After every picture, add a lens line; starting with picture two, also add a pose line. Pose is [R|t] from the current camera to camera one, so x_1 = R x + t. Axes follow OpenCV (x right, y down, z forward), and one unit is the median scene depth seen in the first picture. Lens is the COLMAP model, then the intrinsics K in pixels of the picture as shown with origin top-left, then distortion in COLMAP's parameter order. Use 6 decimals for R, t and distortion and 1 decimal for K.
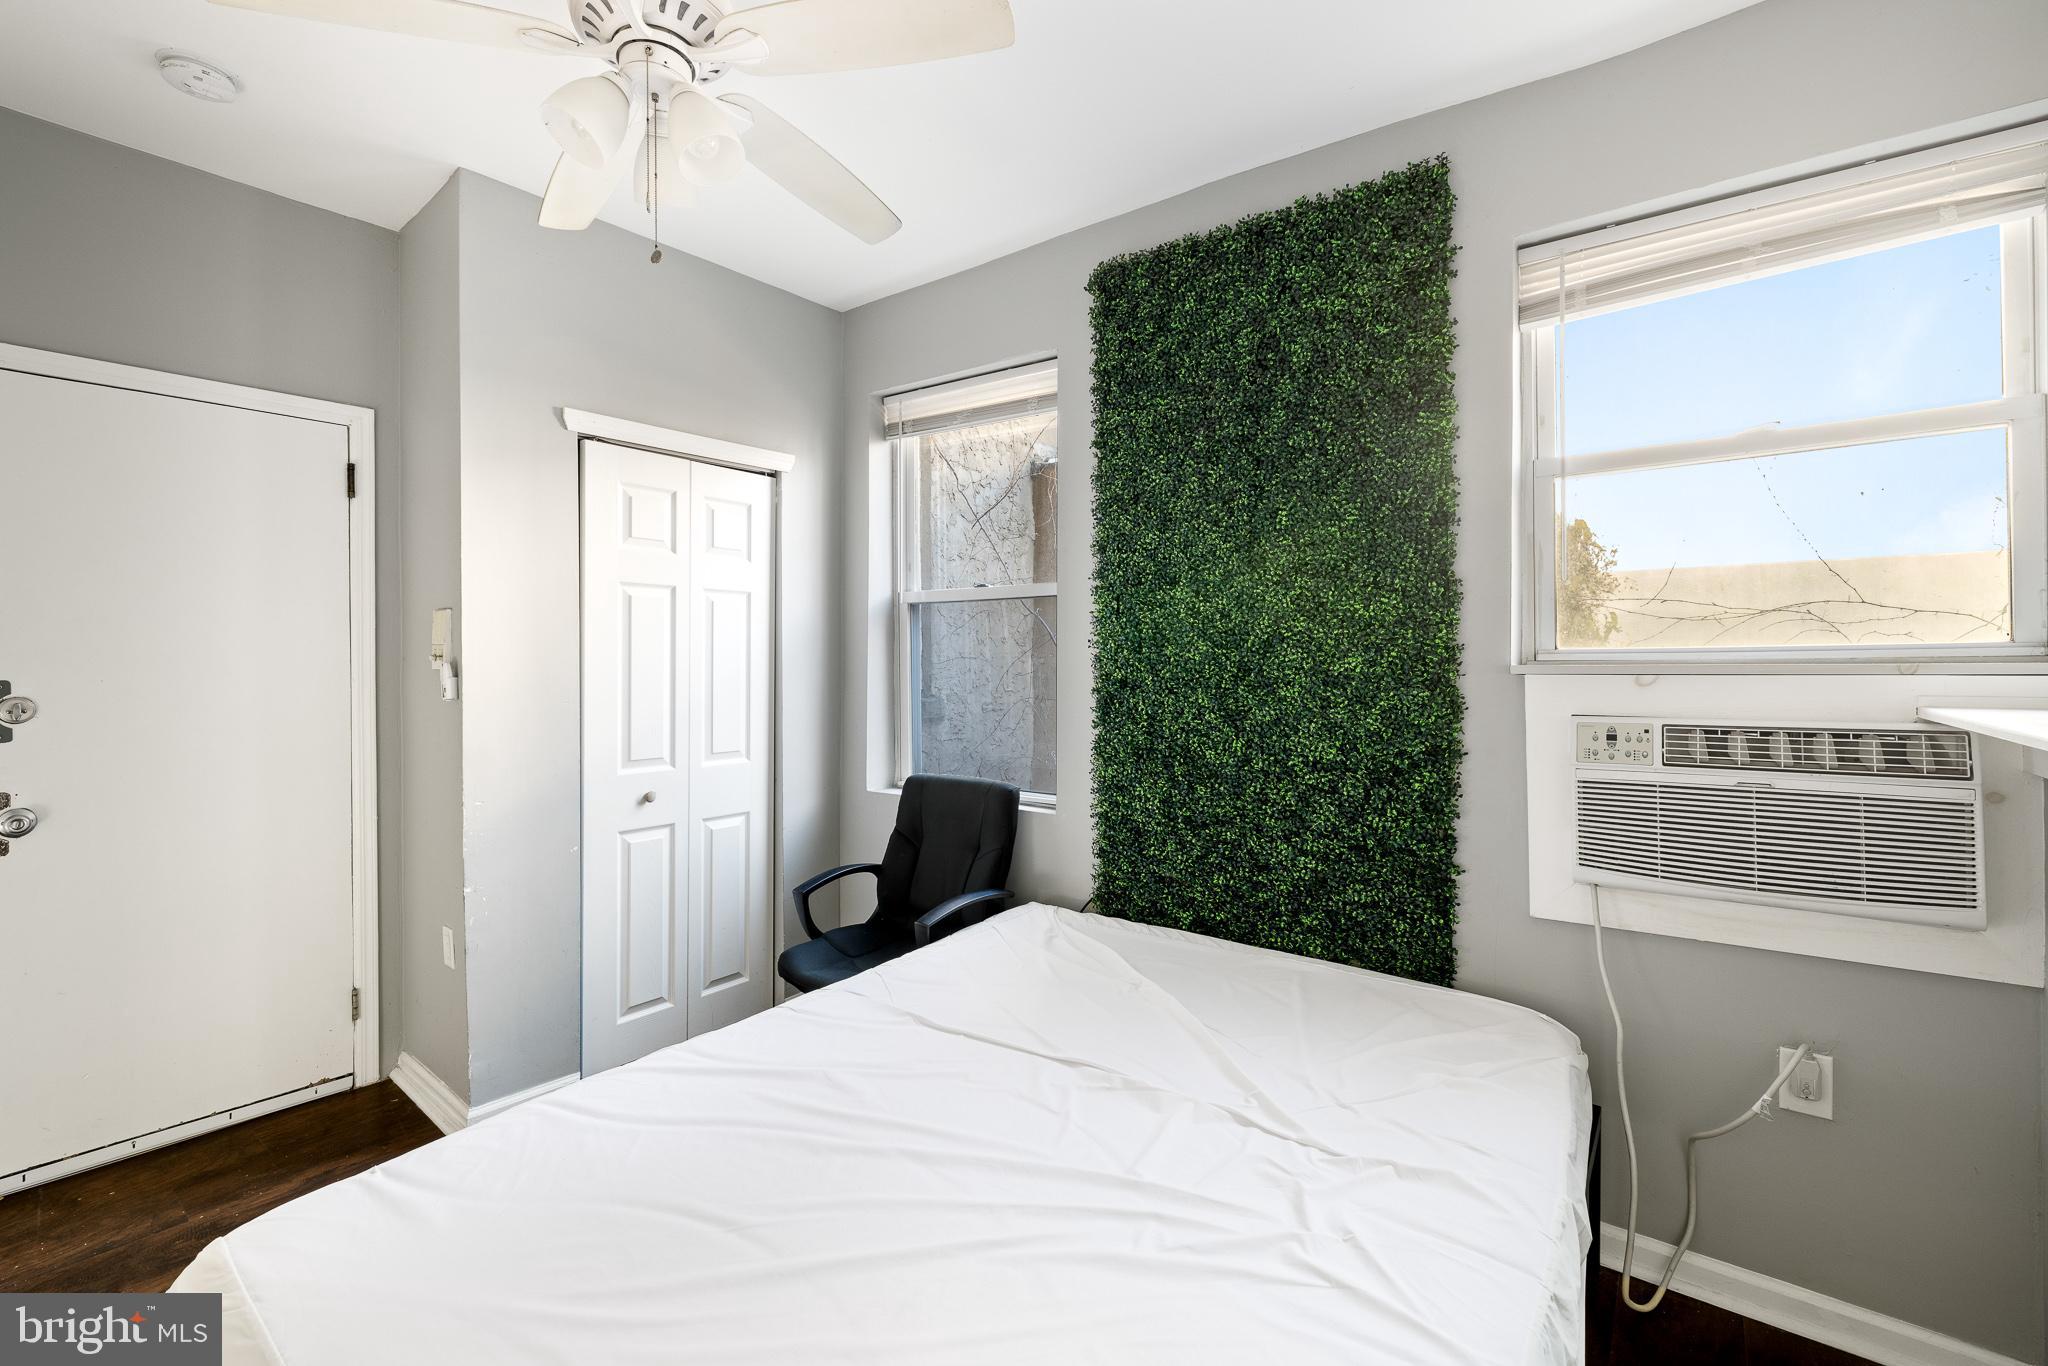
lens RADIAL K [[875.1, 0, 1012.0], [0, 875.1, 659.4], [0, 0, 1]] dist [-0.000115, 0.000255]
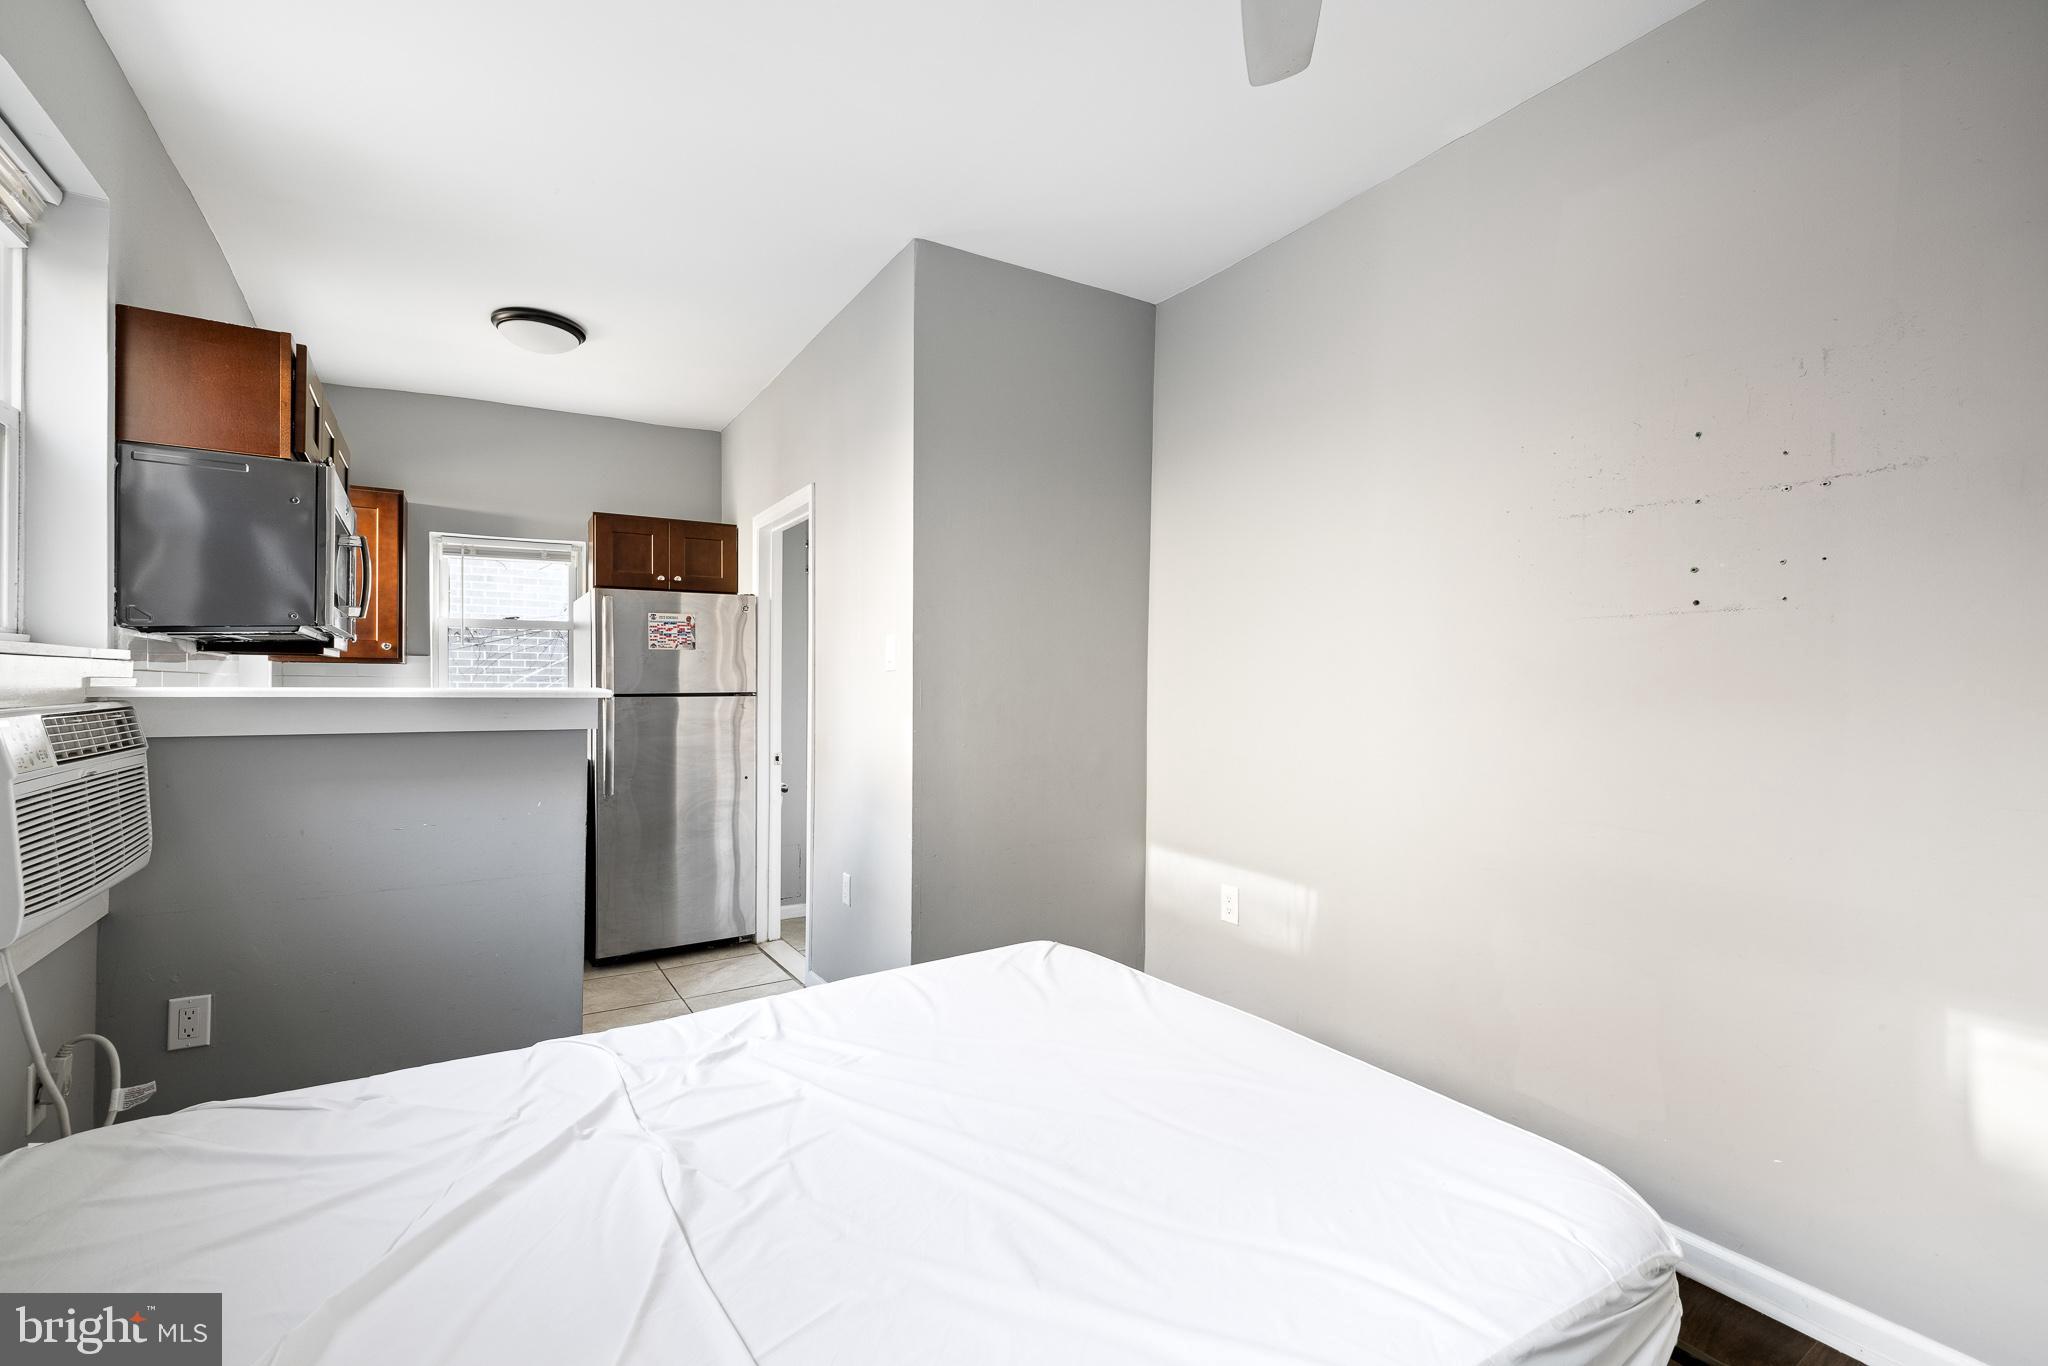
lens RADIAL K [[869.2, 0, 1015.8], [0, 869.2, 684.5], [0, 0, 1]] dist [-0.000410, 0.000063]
pose [[-0.937209, -0.001703, 0.348763, -0.276654], [-0.003566, 0.999983, -0.004698, 0.034459], [-0.348749, -0.005647, -0.937199, 1.059377]]
